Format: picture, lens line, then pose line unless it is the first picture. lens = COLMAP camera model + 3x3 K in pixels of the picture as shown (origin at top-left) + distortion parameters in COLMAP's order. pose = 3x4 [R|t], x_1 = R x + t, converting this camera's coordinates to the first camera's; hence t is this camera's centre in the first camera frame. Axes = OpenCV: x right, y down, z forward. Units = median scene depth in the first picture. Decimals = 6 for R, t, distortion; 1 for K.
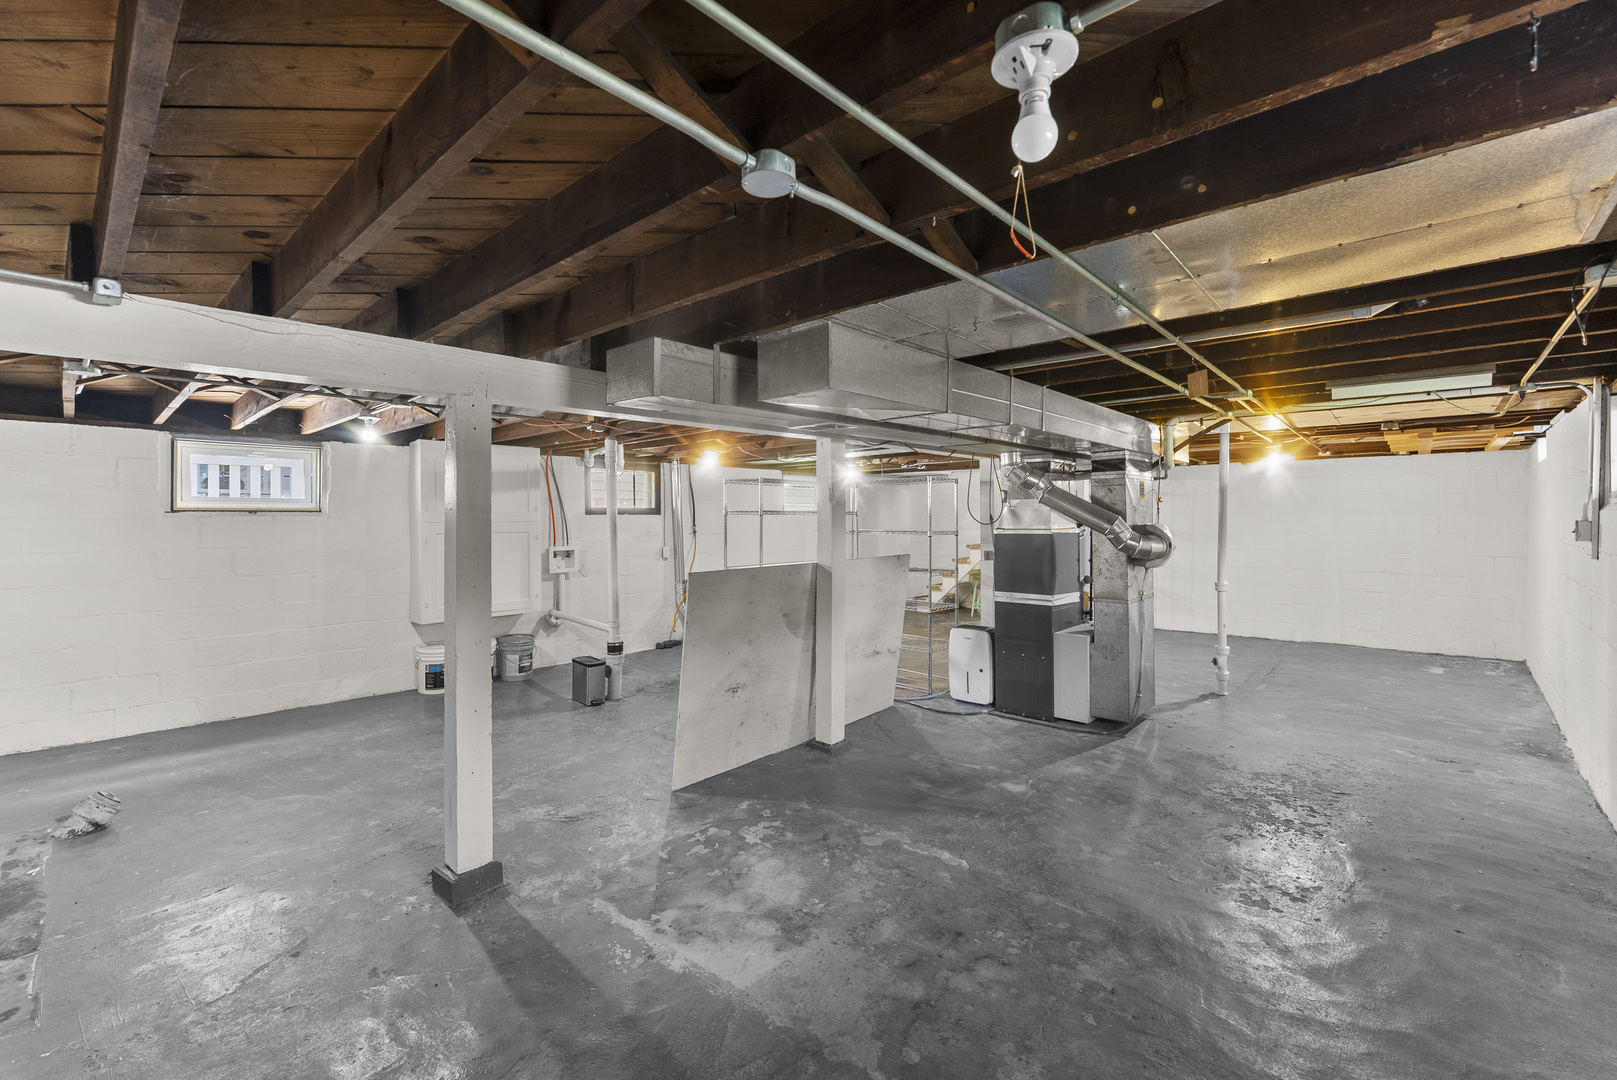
lens RADIAL K [[664.9, 0, 805.0], [0, 664.9, 529.8], [0, 0, 1]] dist [-0.002306, -0.000158]
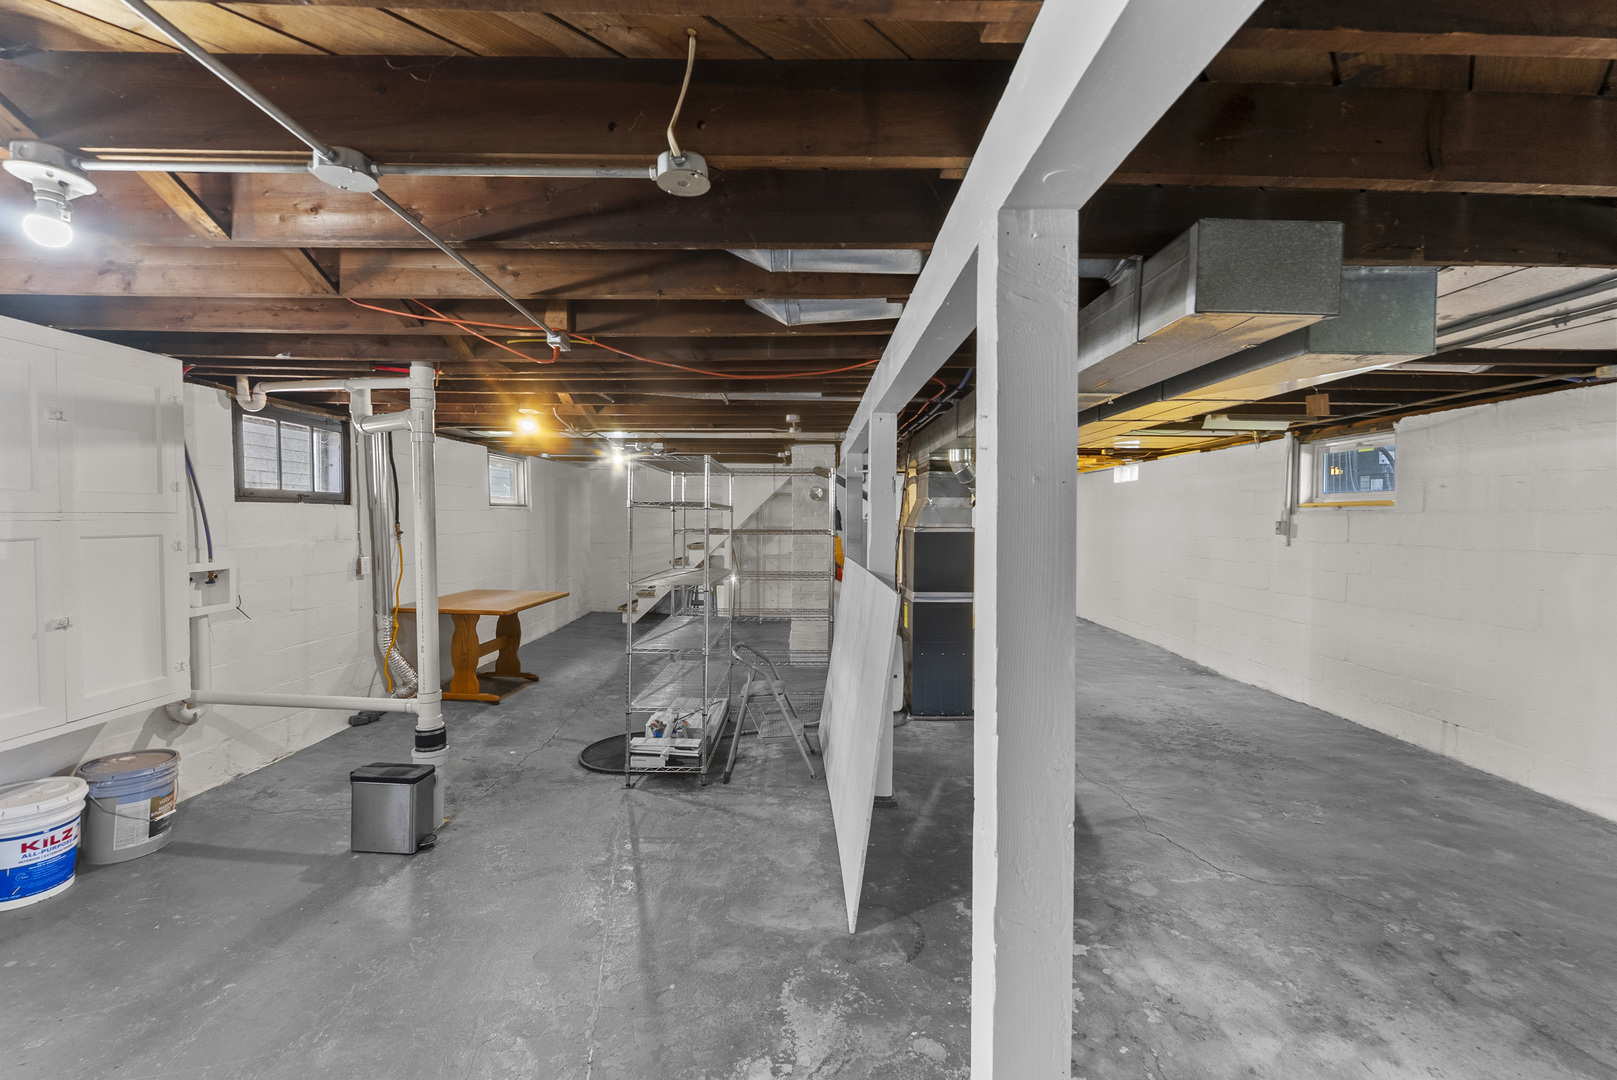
lens RADIAL K [[659.6, 0, 808.5], [0, 659.6, 540.0], [0, 0, 1]] dist [-0.000644, 0.000185]
pose [[0.729021, -0.014079, 0.684346, -0.407230], [0.002278, 0.999833, 0.018143, -0.000608], [-0.684487, -0.011668, 0.728932, 0.347864]]
